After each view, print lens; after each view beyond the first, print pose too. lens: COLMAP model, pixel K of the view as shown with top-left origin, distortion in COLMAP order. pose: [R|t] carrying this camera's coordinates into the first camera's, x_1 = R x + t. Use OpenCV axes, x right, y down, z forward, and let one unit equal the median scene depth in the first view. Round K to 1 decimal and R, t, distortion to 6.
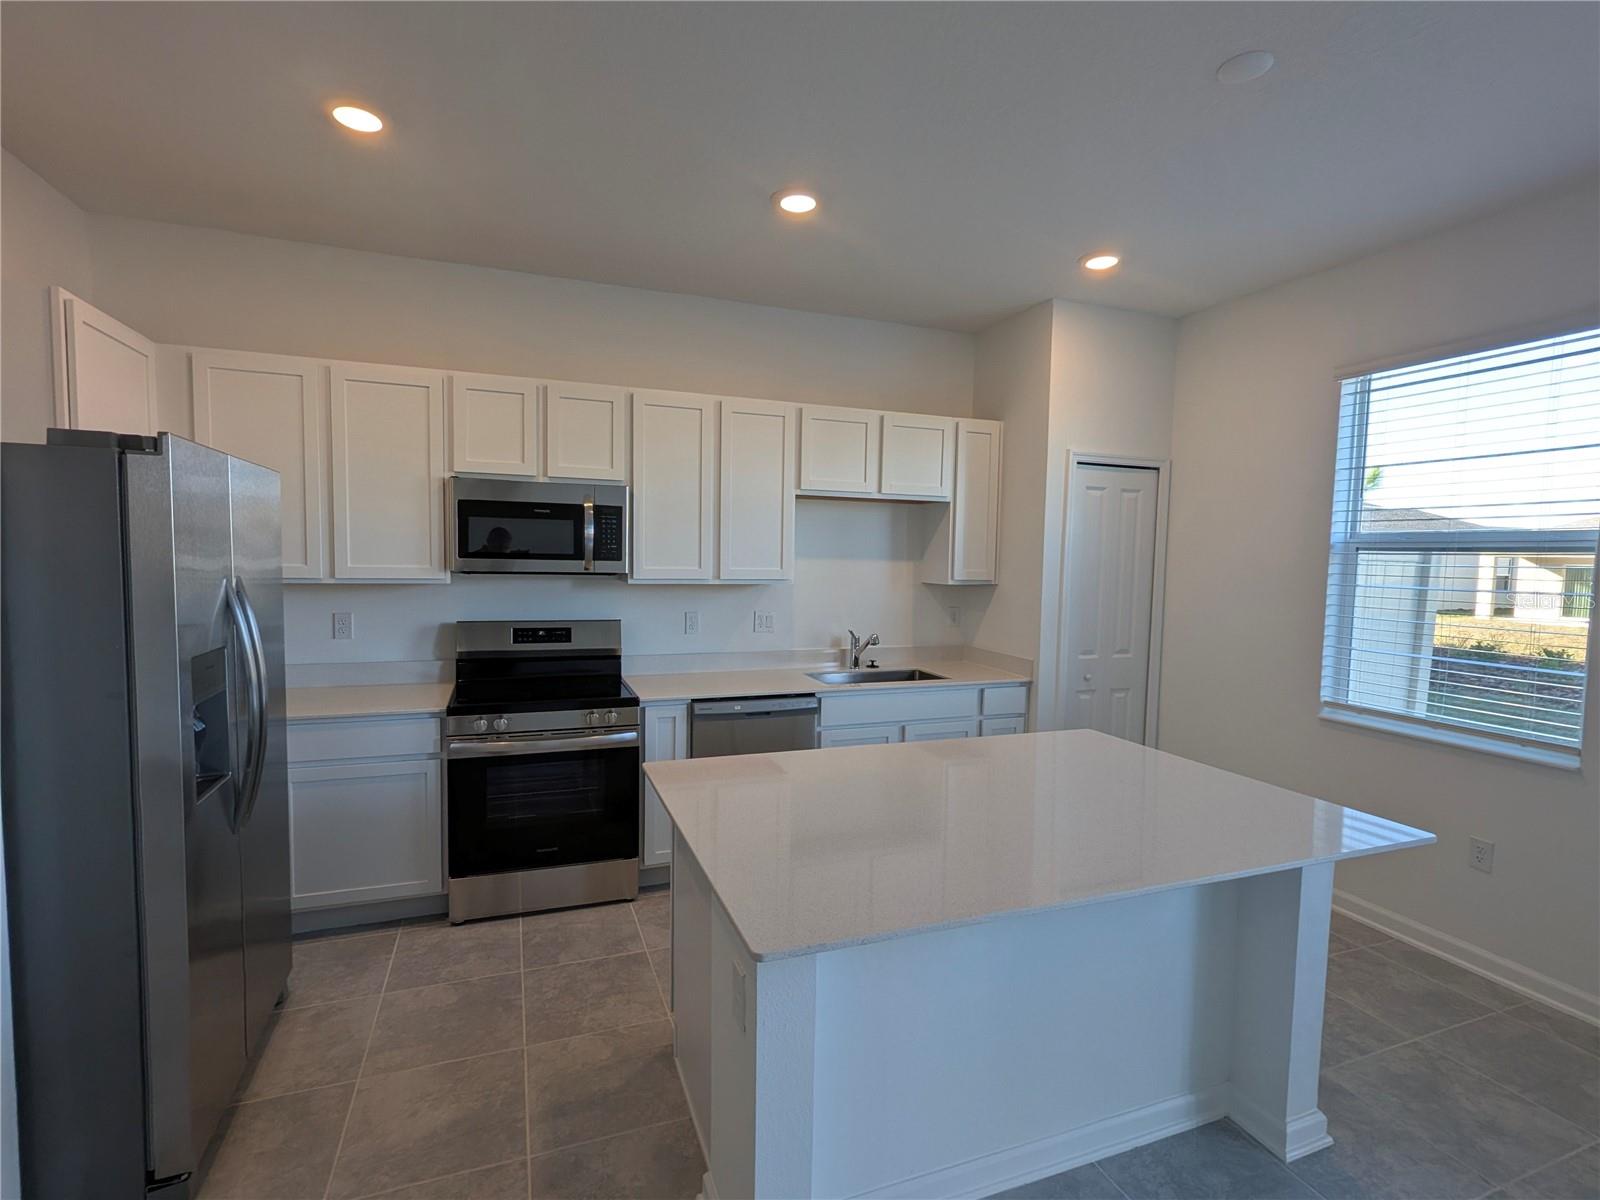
lens RADIAL K [[752.7, 0, 793.9], [0, 752.7, 607.5], [0, 0, 1]] dist [-0.000425, -0.000347]
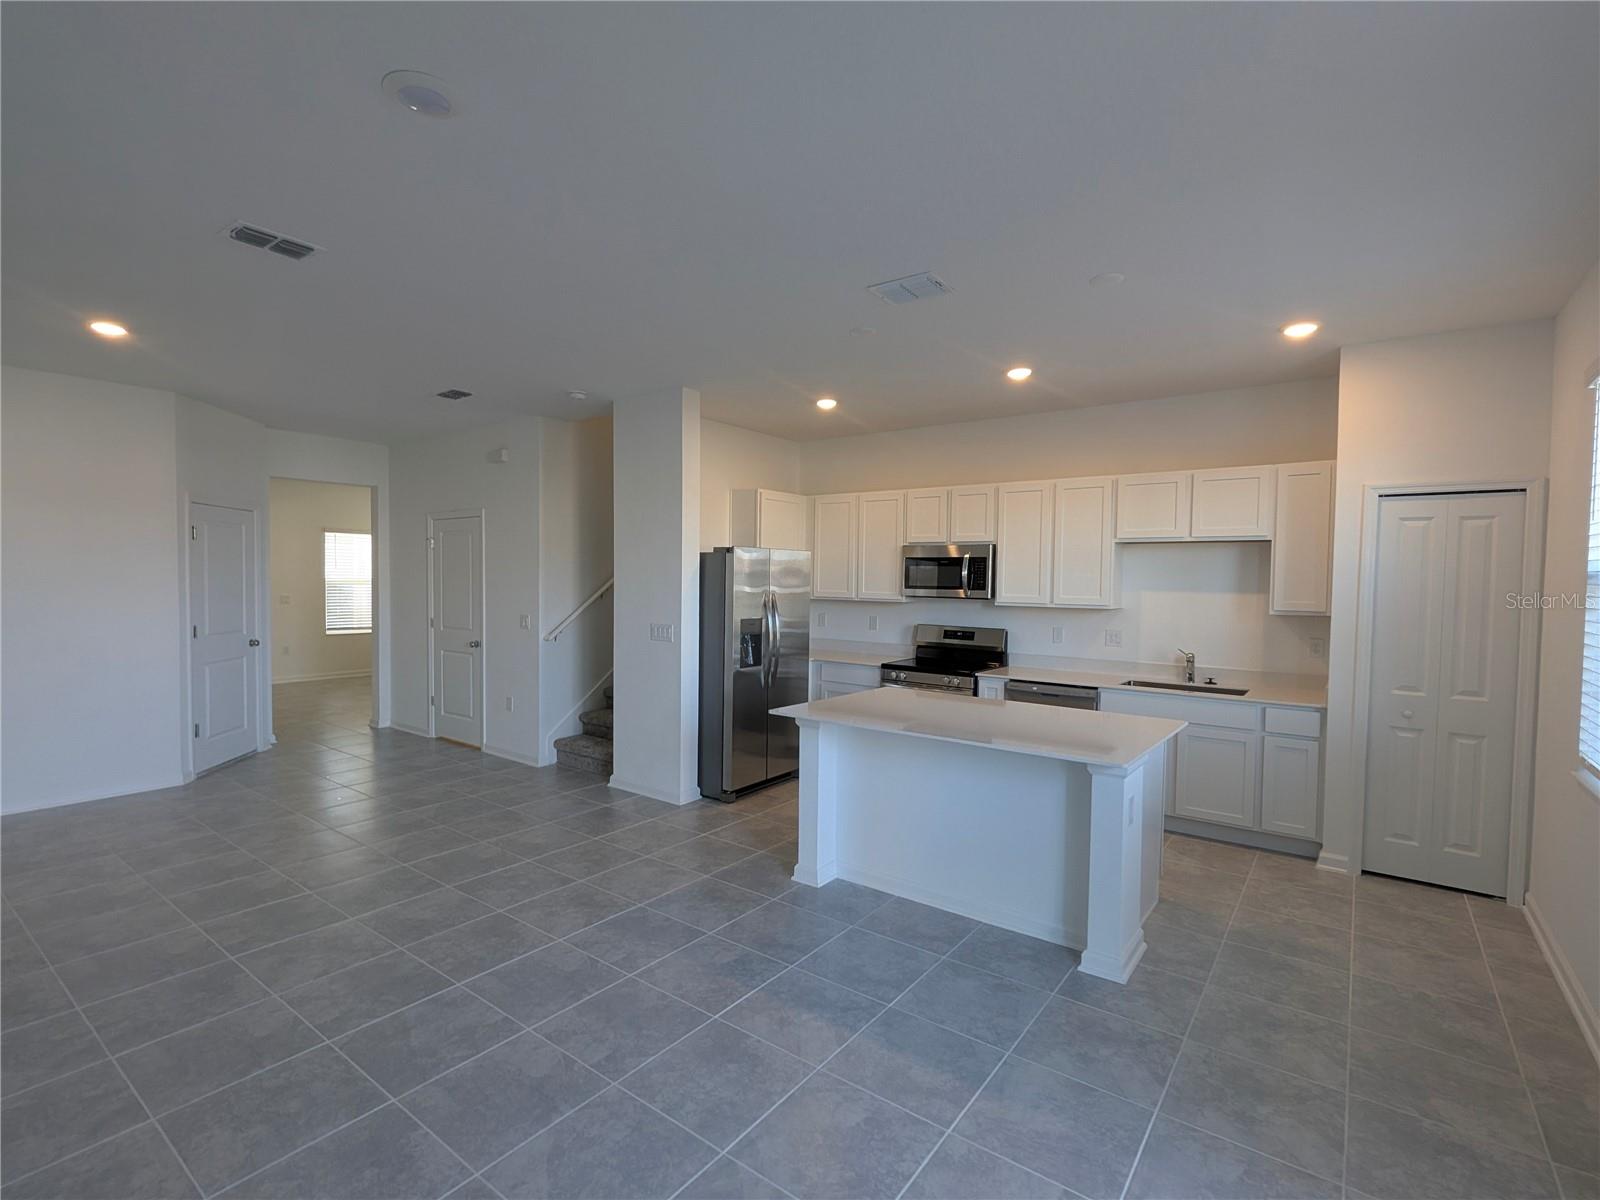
lens RADIAL K [[757.7, 0, 800.0], [0, 757.7, 600.0], [0, 0, 1]] dist [0.002968, 0.000186]
pose [[0.540764, 0.013845, -0.841060, 0.875759], [-0.064841, 0.997576, -0.025269, 0.024277], [0.838671, 0.068200, 0.540351, -0.205920]]
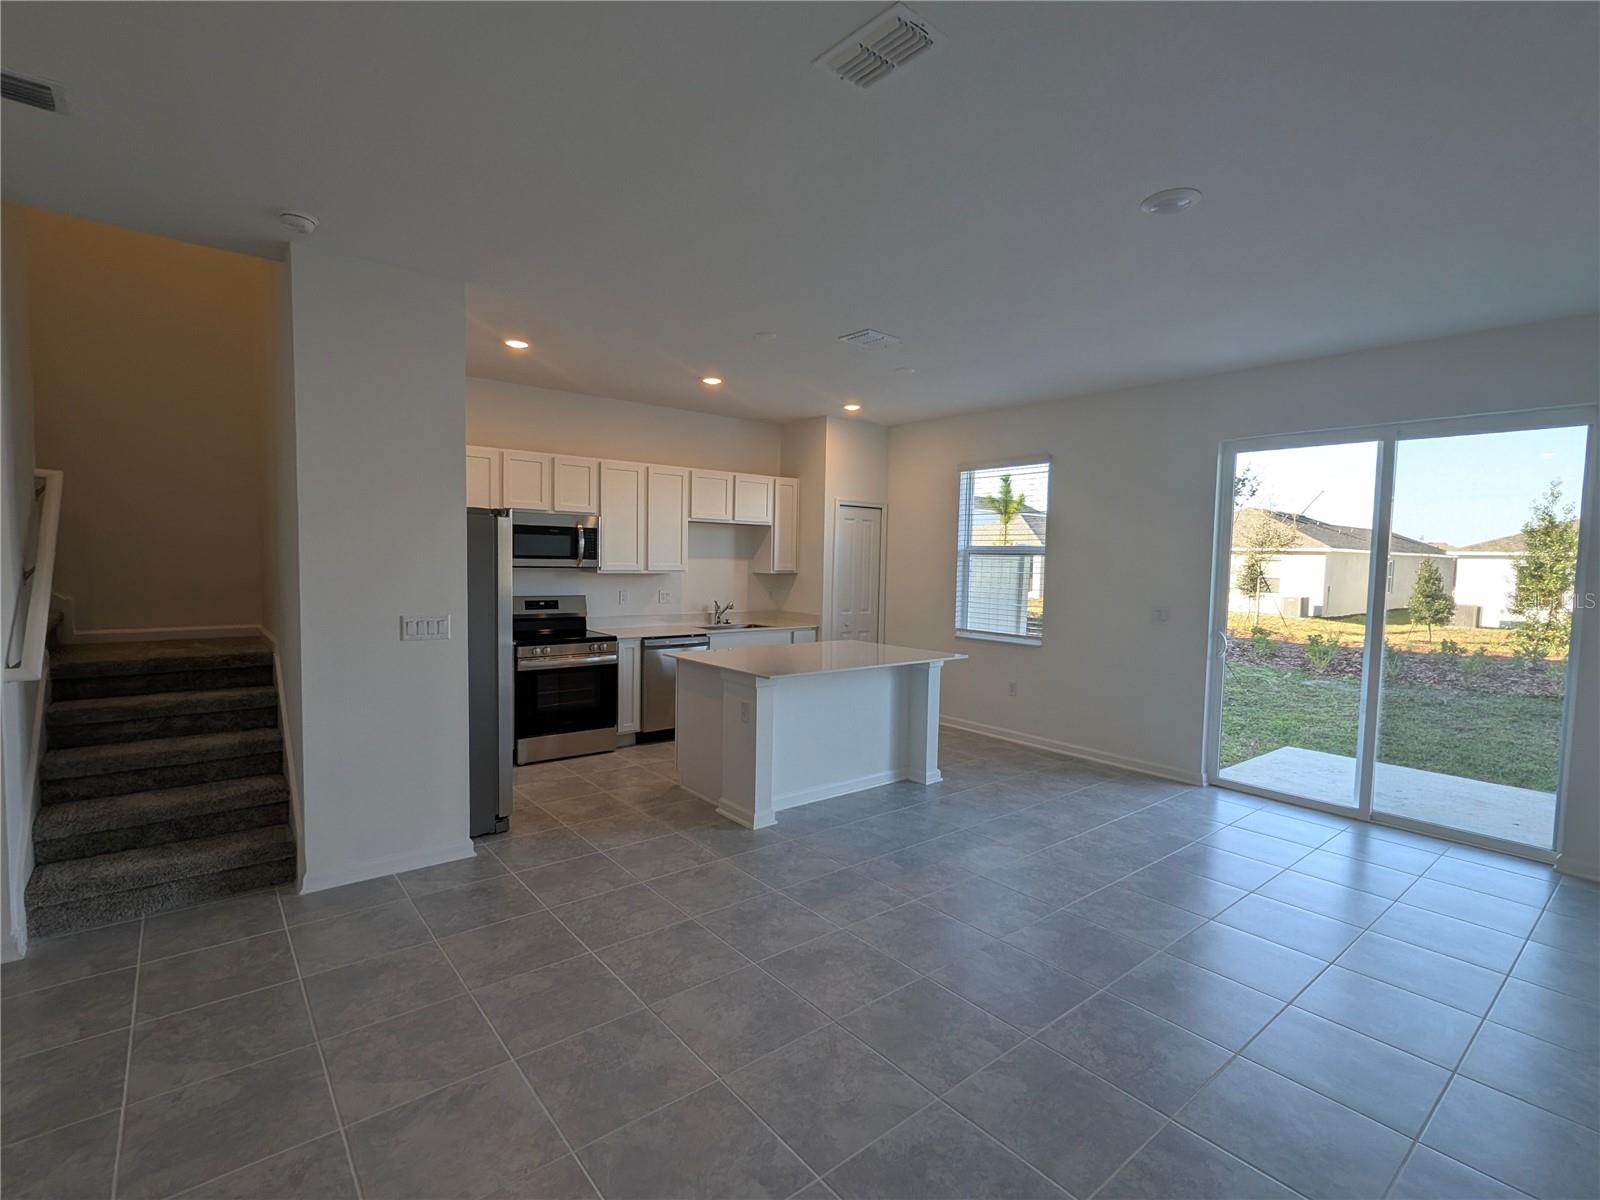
lens RADIAL K [[752.7, 0, 793.9], [0, 752.7, 607.5], [0, 0, 1]] dist [-0.000425, -0.000347]
pose [[0.949484, -0.020549, 0.313141, -0.322445], [0.019968, 0.999788, 0.005062, 0.044890], [-0.313179, 0.001447, 0.949693, -0.730992]]
